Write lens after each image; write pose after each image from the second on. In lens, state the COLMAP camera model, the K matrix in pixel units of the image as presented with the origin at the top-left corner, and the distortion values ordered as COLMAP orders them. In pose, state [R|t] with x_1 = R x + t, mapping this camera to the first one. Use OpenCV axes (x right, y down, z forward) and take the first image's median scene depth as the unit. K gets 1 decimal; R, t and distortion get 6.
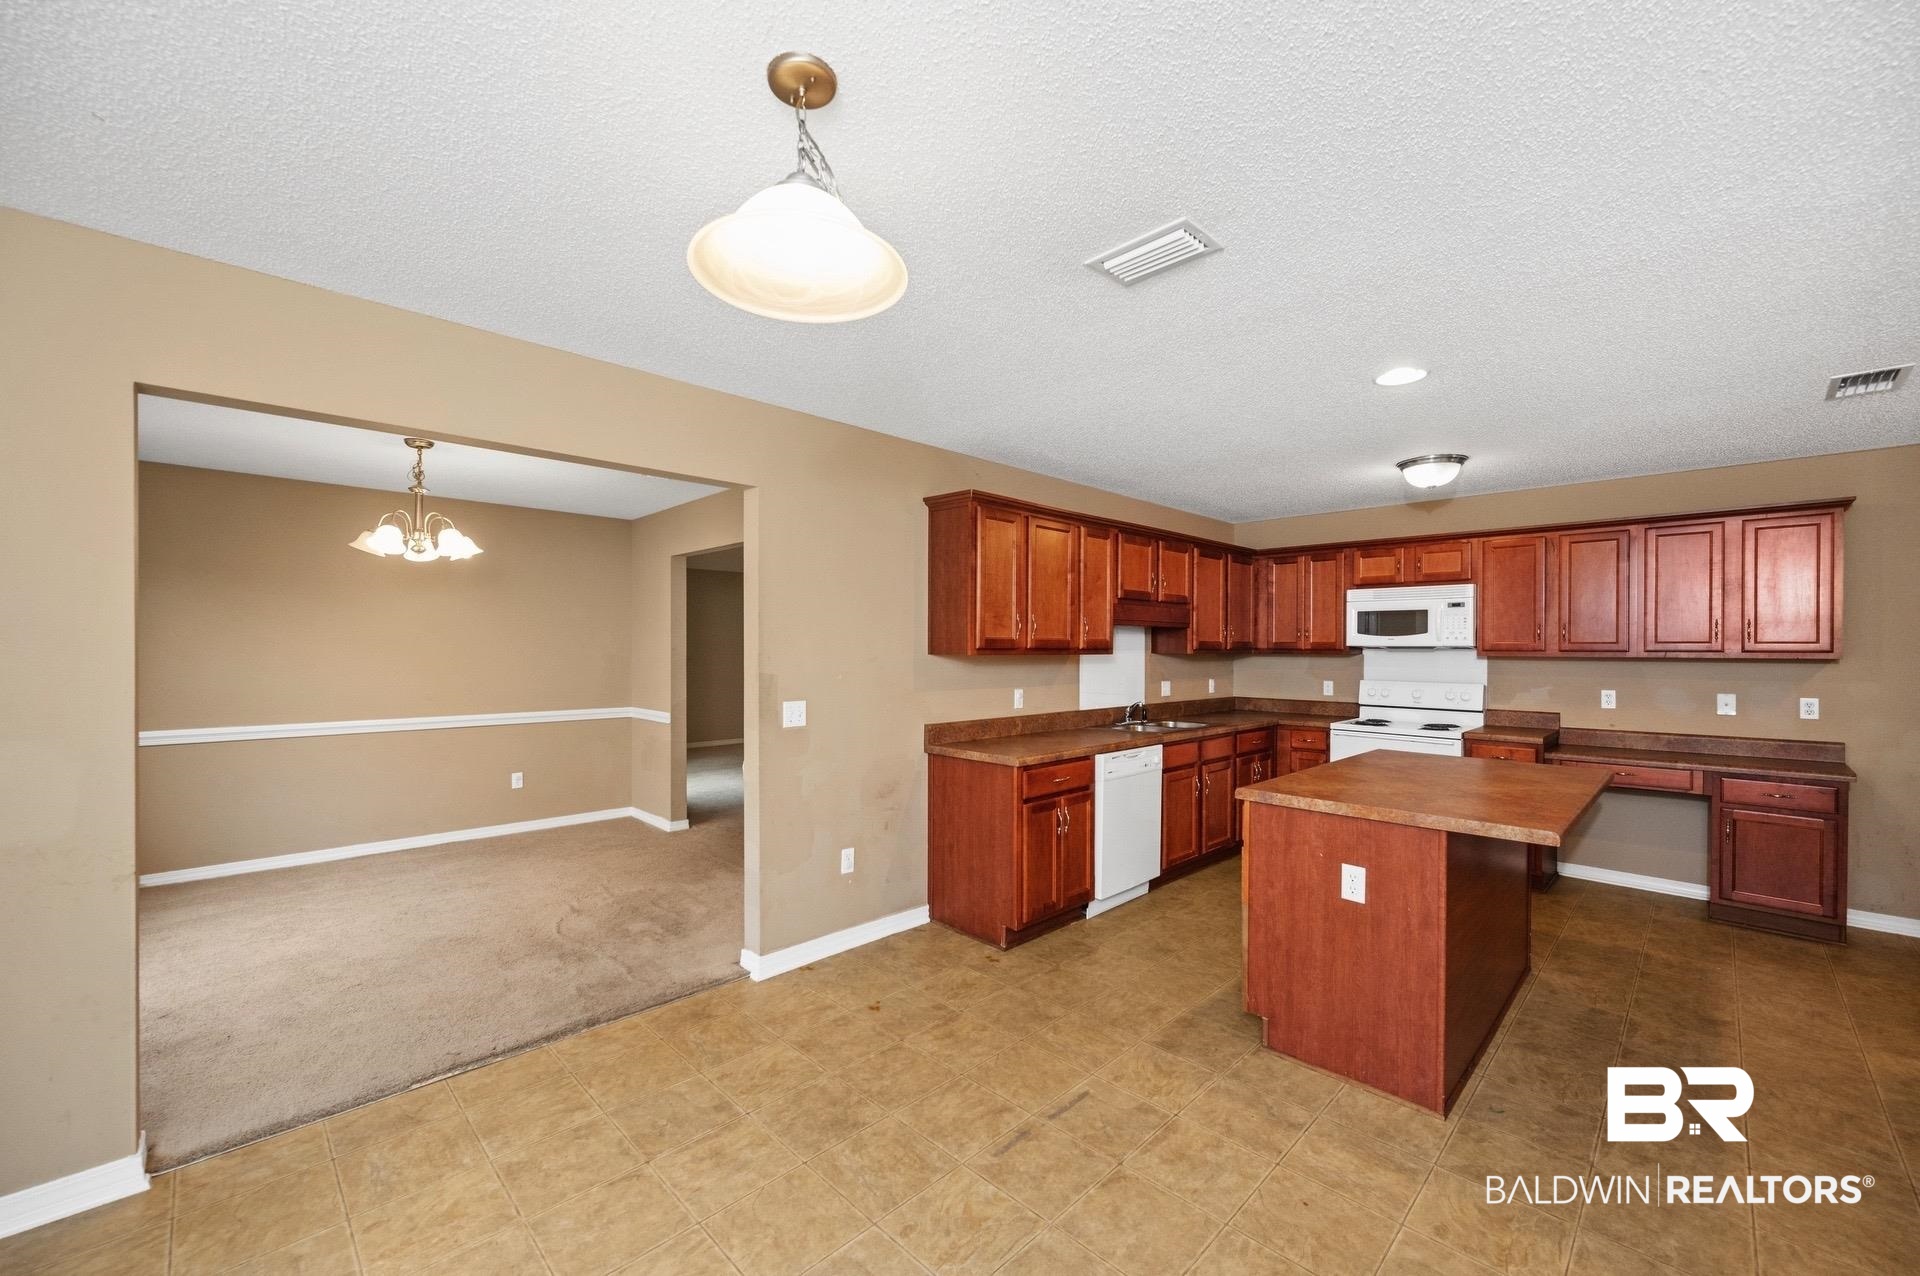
lens RADIAL K [[755.2, 0, 957.6], [0, 755.2, 649.4], [0, 0, 1]] dist [-0.000243, -0.000129]
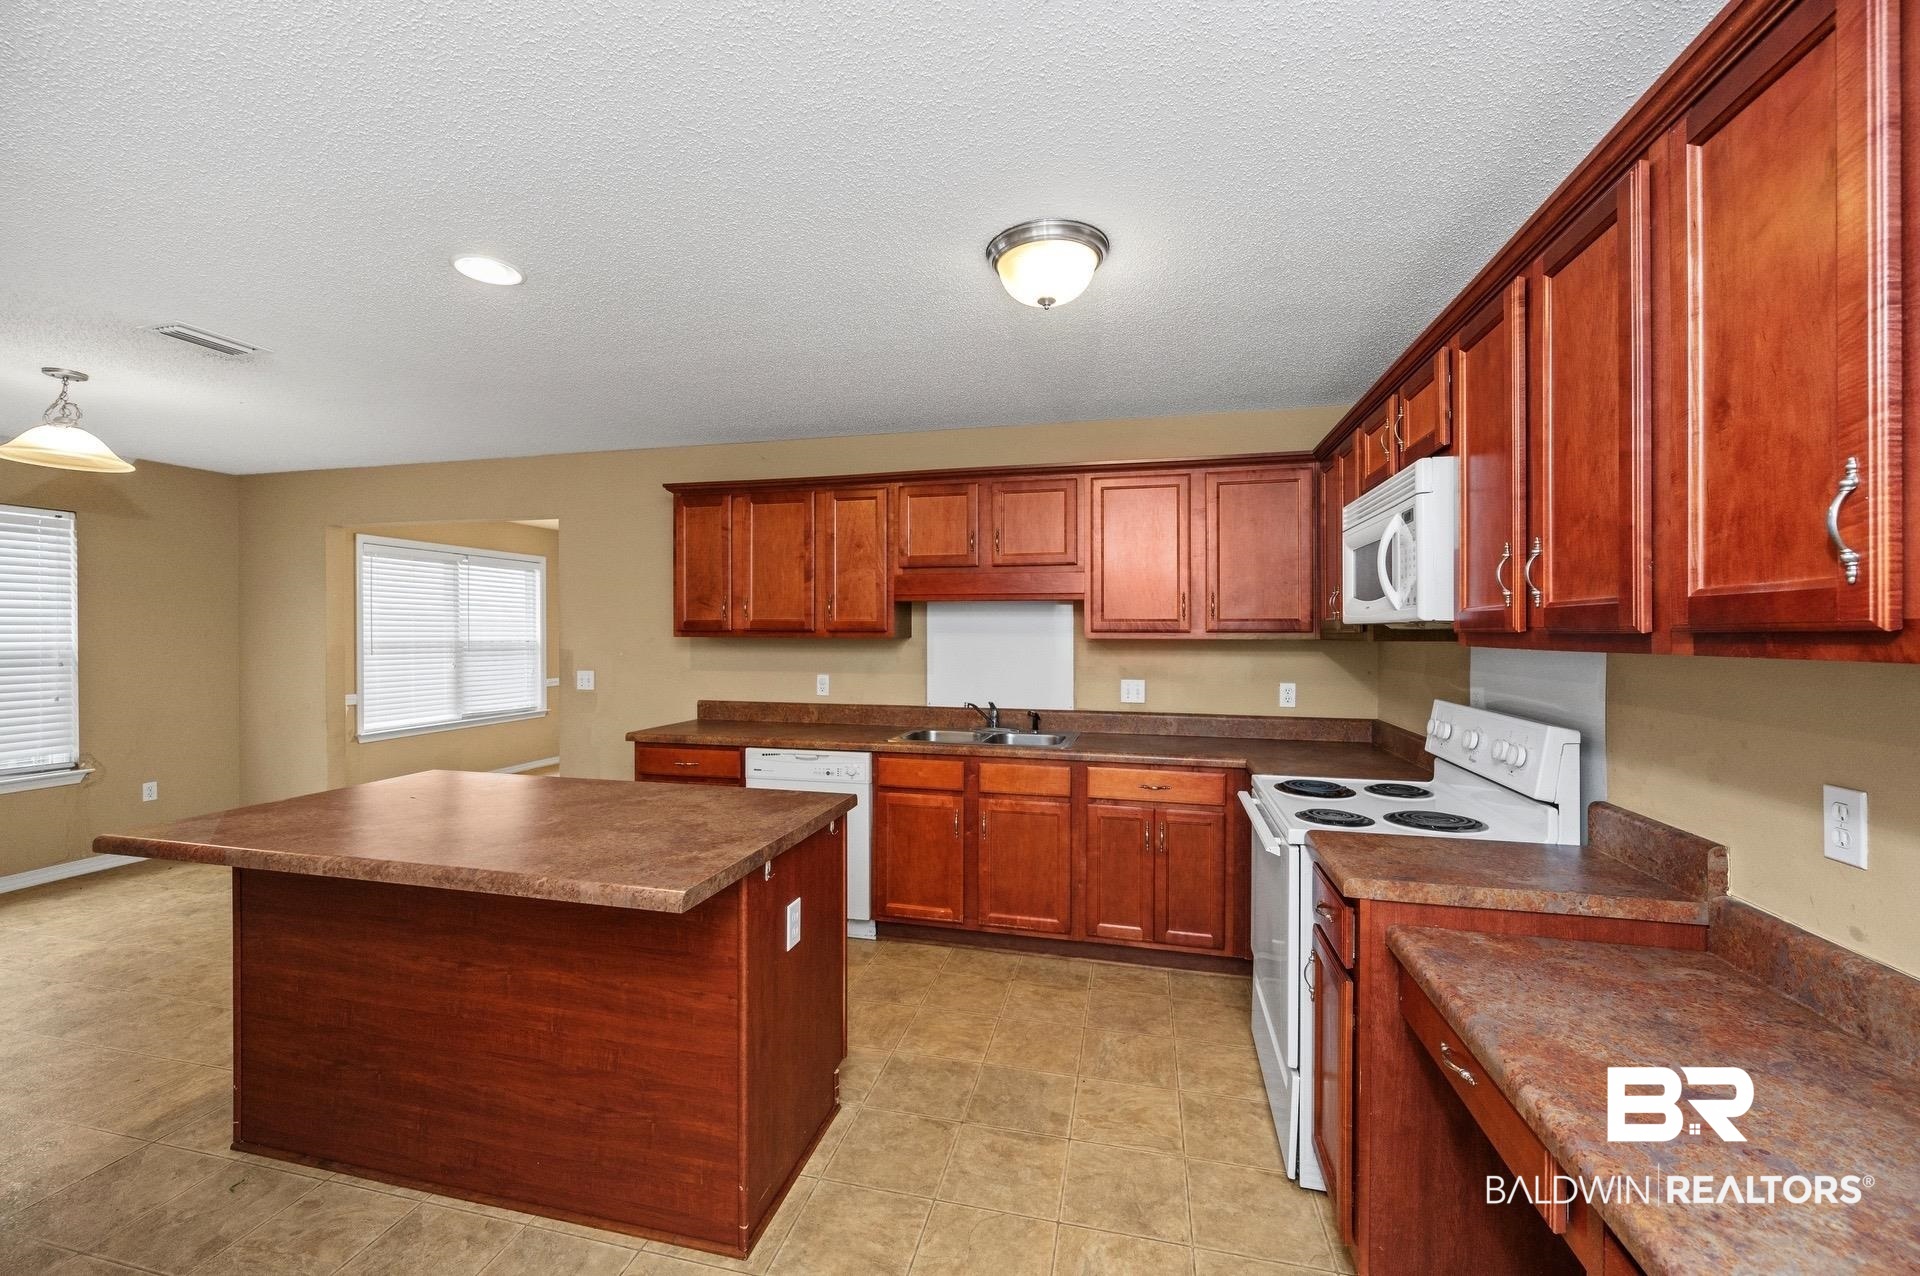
lens RADIAL K [[764.3, 0, 953.6], [0, 764.3, 630.2], [0, 0, 1]] dist [-0.000372, -0.000099]
pose [[0.518745, -0.004595, -0.854917, 1.091542], [-0.002139, 0.999975, -0.006672, 0.004560], [0.854927, 0.005290, 0.518722, 0.735529]]
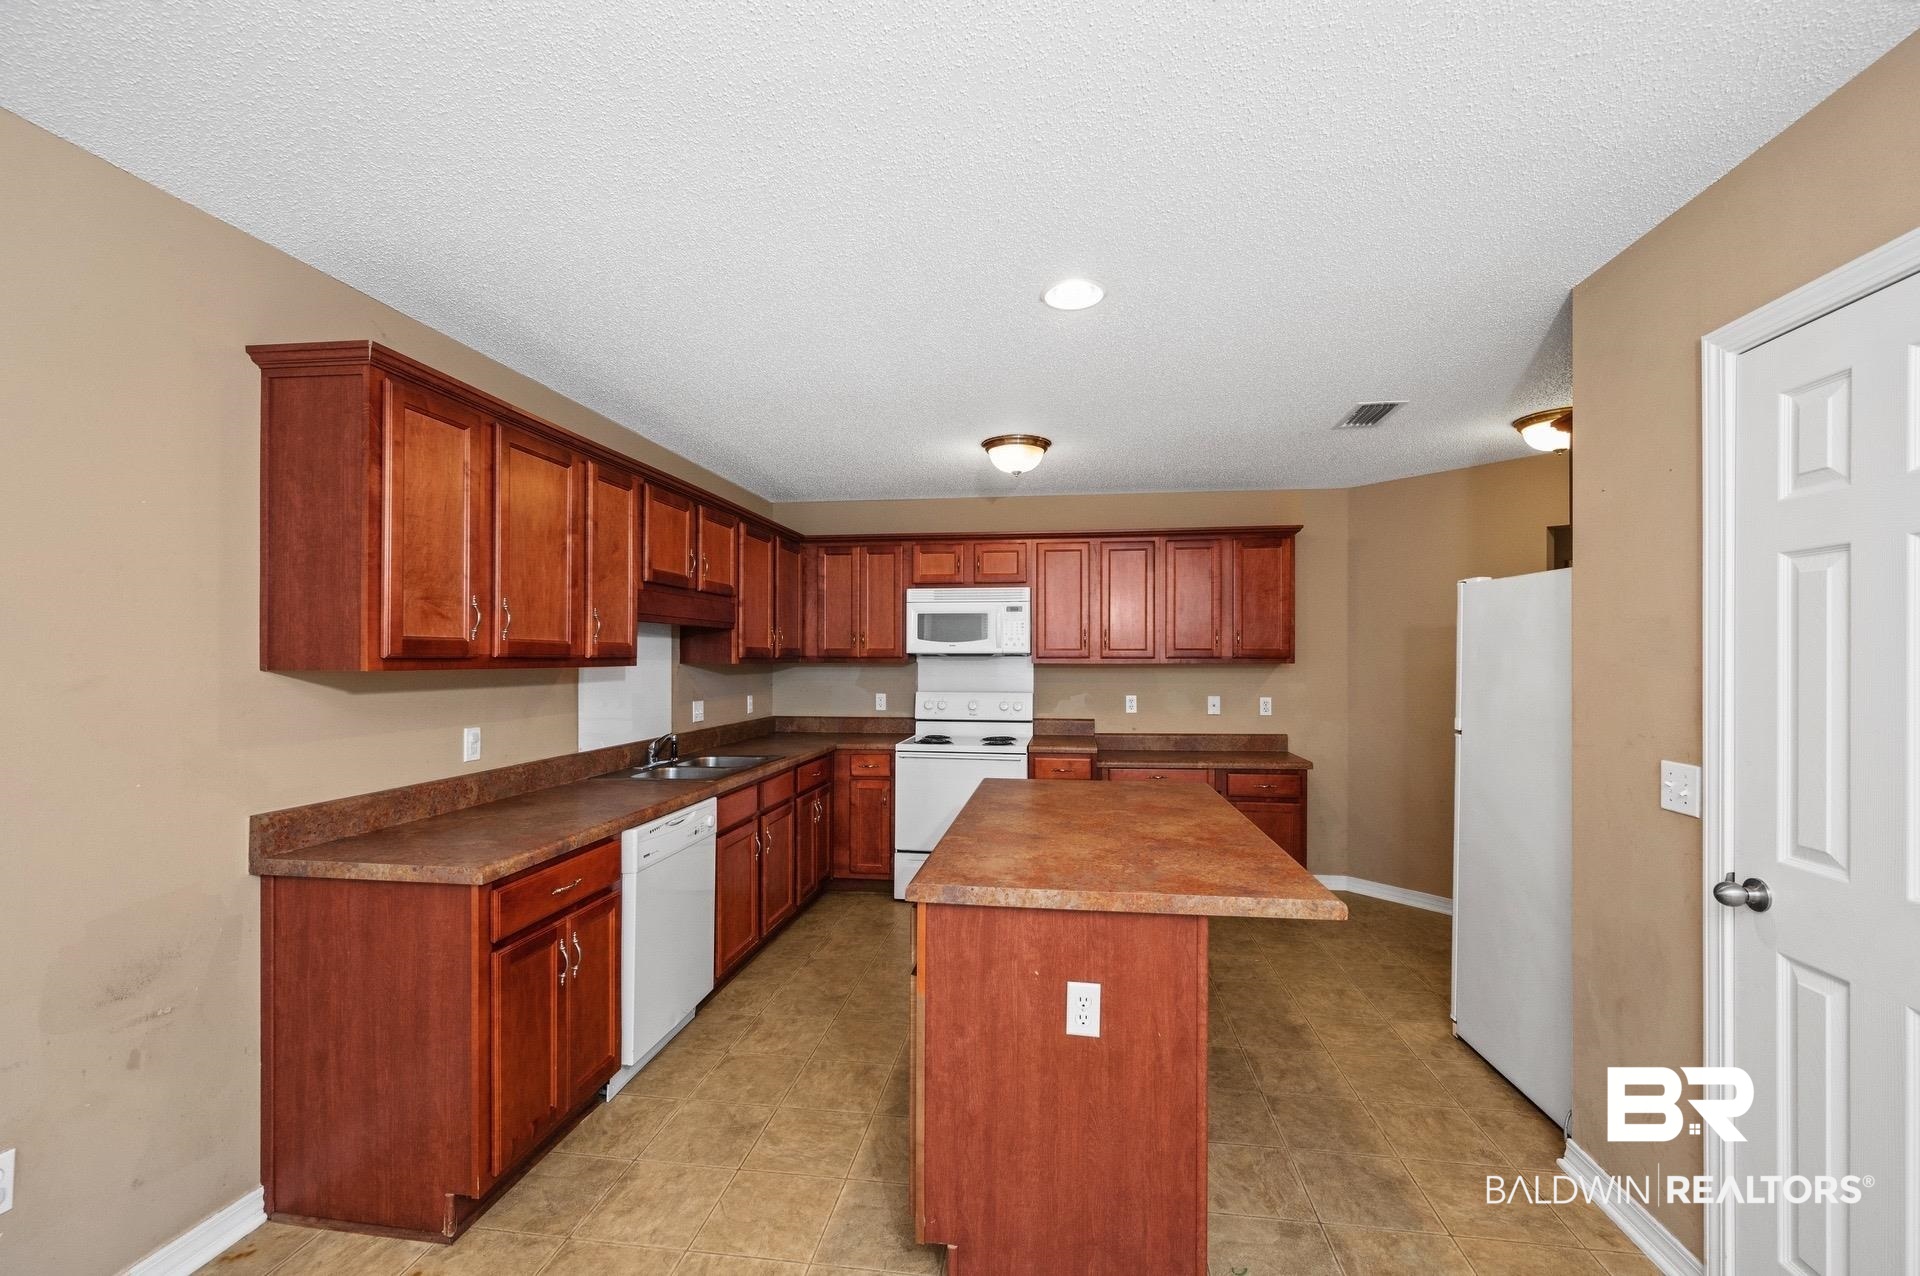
lens RADIAL K [[798.1, 0, 956.2], [0, 798.1, 653.9], [0, 0, 1]] dist [-0.002237, 0.000128]
pose [[0.796640, -0.001559, 0.604453, 0.007873], [0.005020, 0.999979, -0.004038, 0.000121], [-0.604434, 0.006252, 0.796631, 0.320708]]
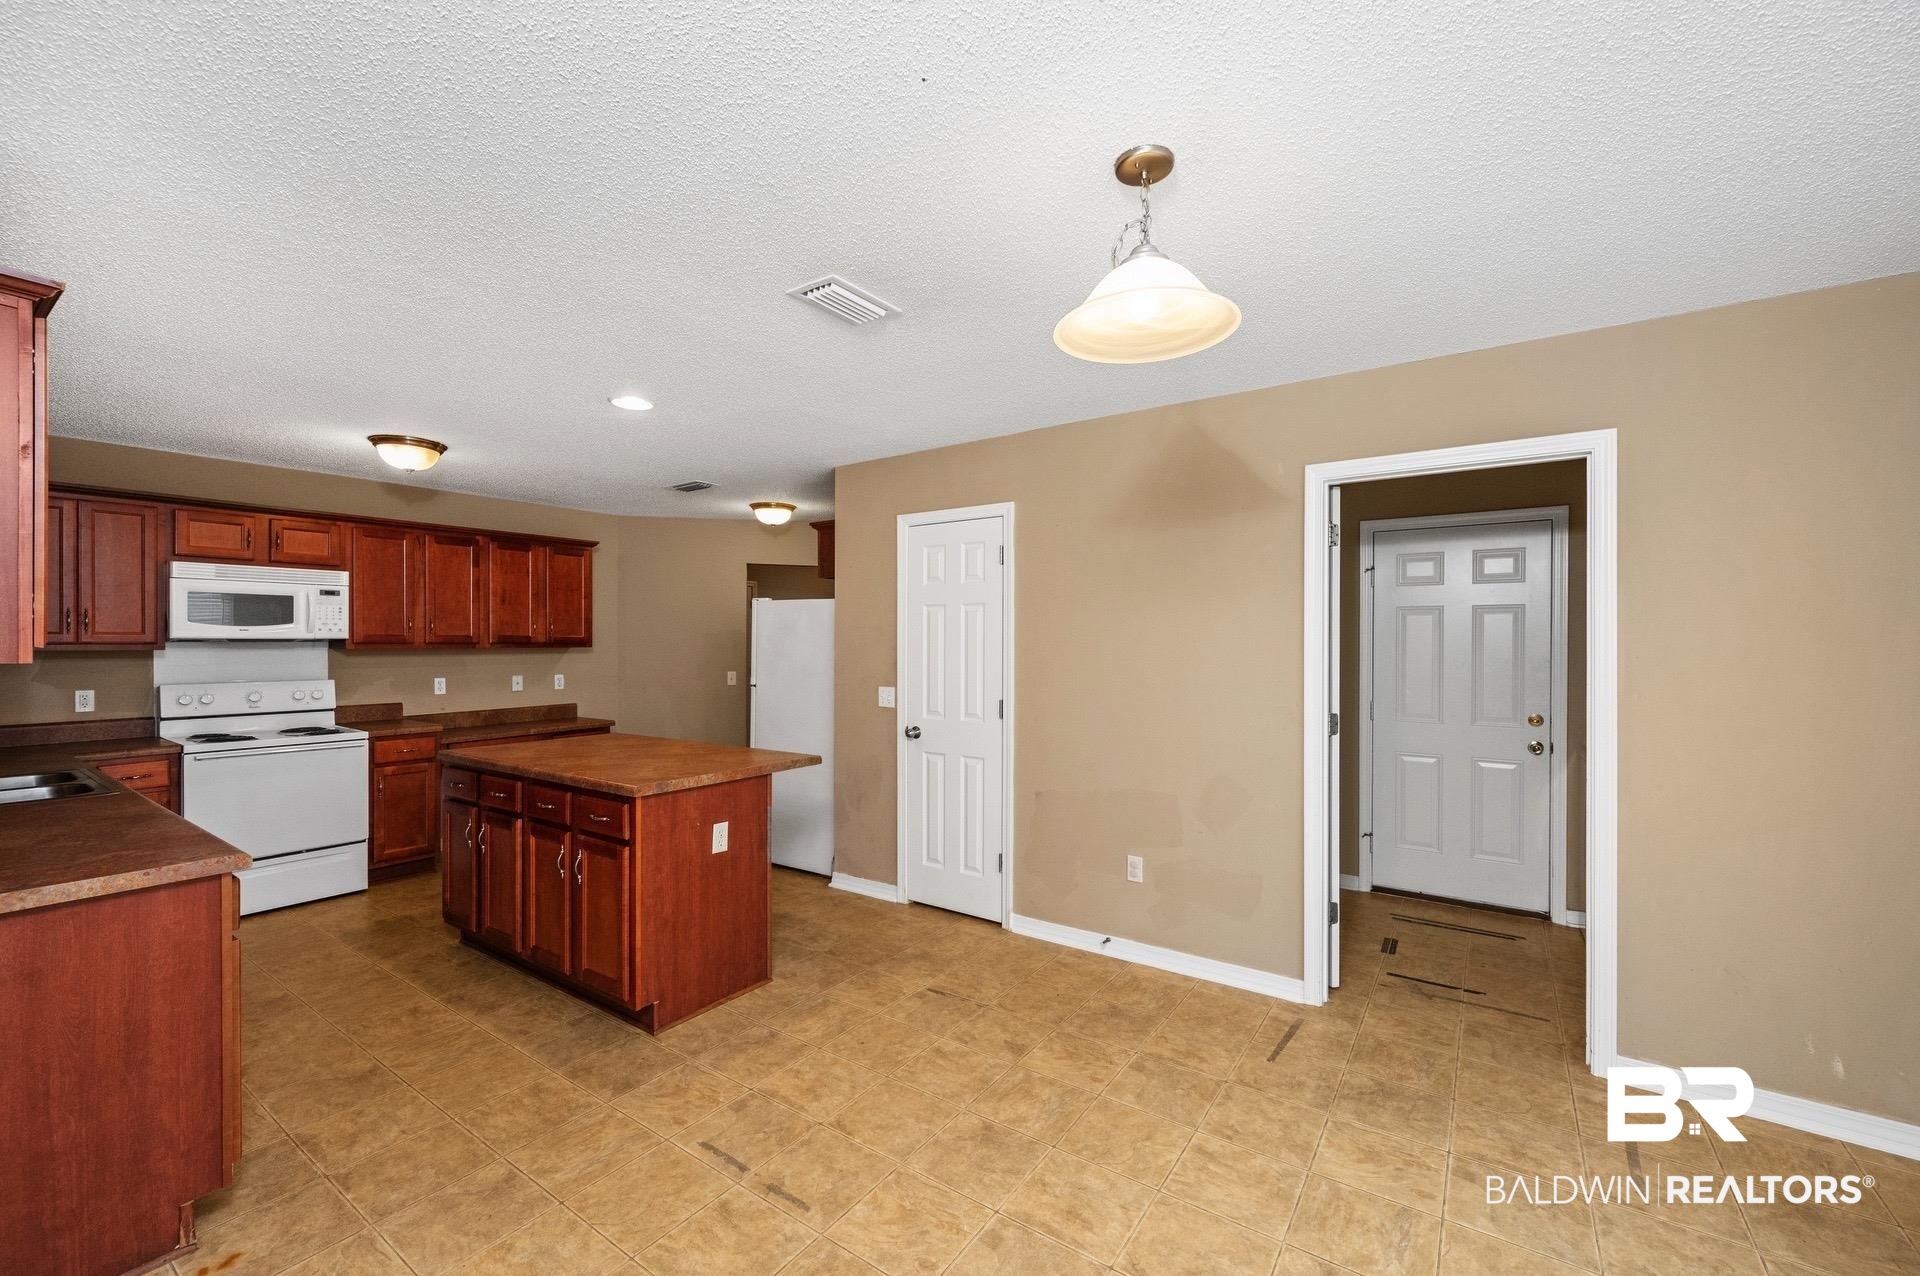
lens RADIAL K [[774.9, 0, 957.5], [0, 774.9, 650.6], [0, 0, 1]] dist [-0.001332, -0.000161]
pose [[-0.178897, -0.015404, 0.983747, -0.477168], [0.001334, 0.999873, 0.015899, -0.005004], [-0.983867, 0.004156, -0.178854, 0.535318]]
